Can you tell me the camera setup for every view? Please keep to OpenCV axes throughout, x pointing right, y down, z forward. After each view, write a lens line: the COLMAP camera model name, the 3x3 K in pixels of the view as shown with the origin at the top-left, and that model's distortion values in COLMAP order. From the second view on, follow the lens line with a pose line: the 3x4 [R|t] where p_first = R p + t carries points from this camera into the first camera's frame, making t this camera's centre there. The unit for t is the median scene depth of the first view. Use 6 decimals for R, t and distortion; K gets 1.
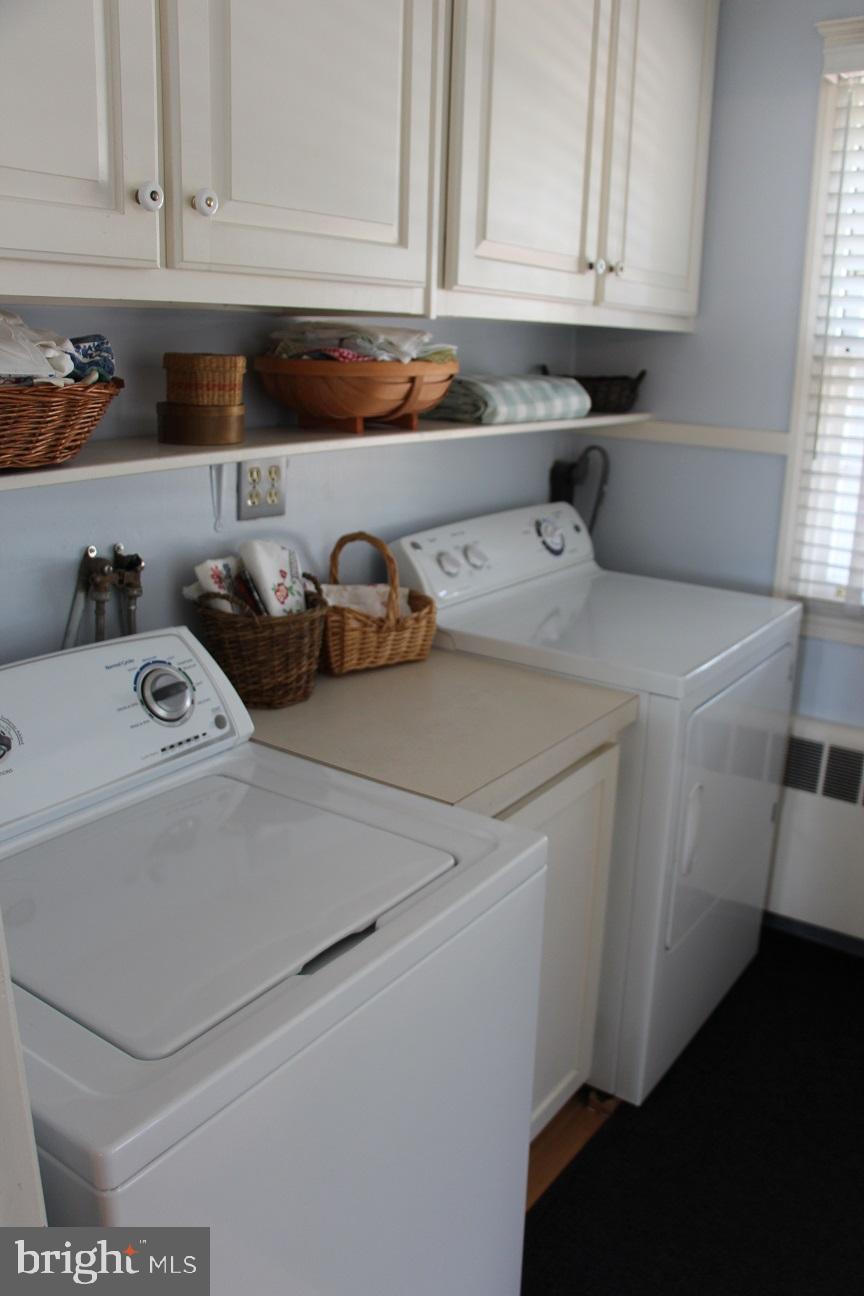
lens RADIAL K [[1054.0, 0, 470.0], [0, 1054.0, 649.2], [0, 0, 1]] dist [-0.188448, 0.147643]
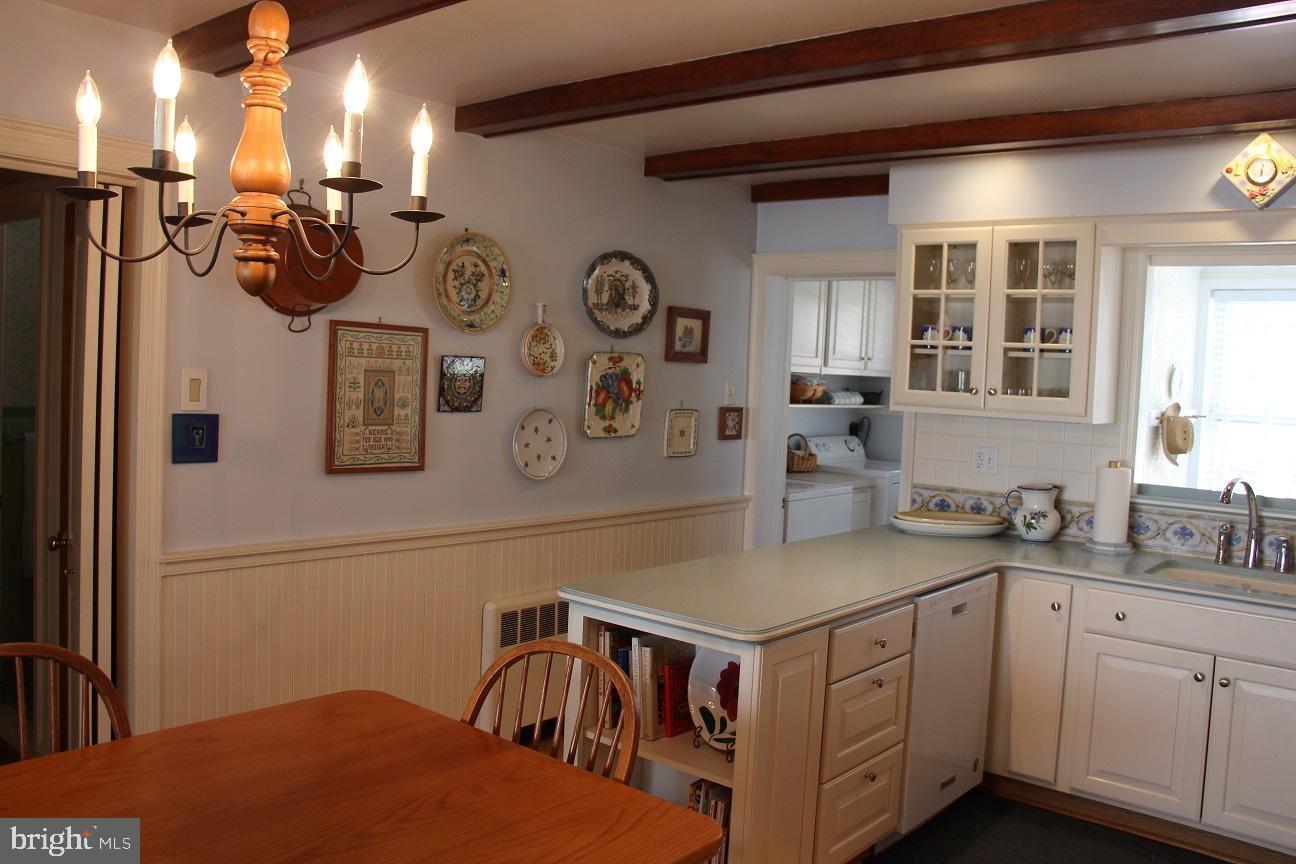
lens RADIAL K [[1054.0, 0, 649.3], [0, 1054.0, 414.3], [0, 0, 1]] dist [-0.188448, 0.147643]
pose [[0.994592, 0.018533, -0.102191, -0.218461], [-0.043422, 0.968028, -0.247057, 0.659320], [0.094345, 0.250159, 0.963597, -2.249099]]
